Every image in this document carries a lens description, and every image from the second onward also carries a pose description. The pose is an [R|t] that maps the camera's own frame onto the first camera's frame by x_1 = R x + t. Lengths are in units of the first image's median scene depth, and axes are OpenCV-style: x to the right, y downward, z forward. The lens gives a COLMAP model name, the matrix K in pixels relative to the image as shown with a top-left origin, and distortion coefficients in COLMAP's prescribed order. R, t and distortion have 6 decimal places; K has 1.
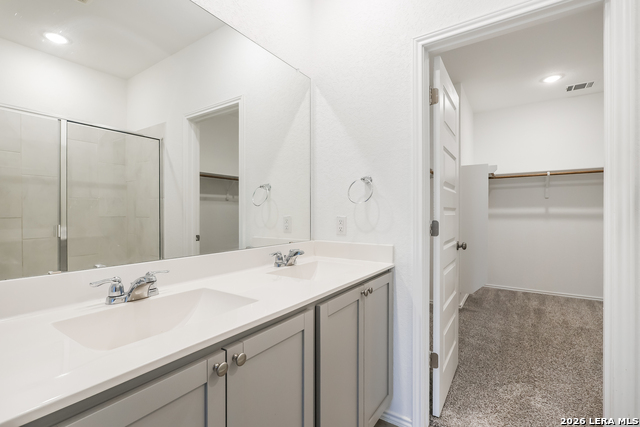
lens RADIAL K [[294.5, 0, 320.0], [0, 294.5, 213.5], [0, 0, 1]] dist [0.003318, 0.000000]
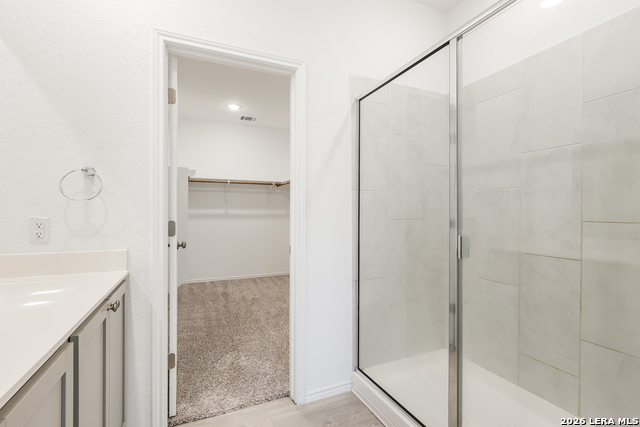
lens RADIAL K [[294.5, 0, 320.0], [0, 294.5, 213.5], [0, 0, 1]] dist [0.003318, 0.000000]
pose [[0.537276, 0.003251, 0.843400, -0.127987], [-0.002487, 0.999994, -0.002270, 0.000153], [-0.843403, -0.000878, 0.537281, 0.027589]]
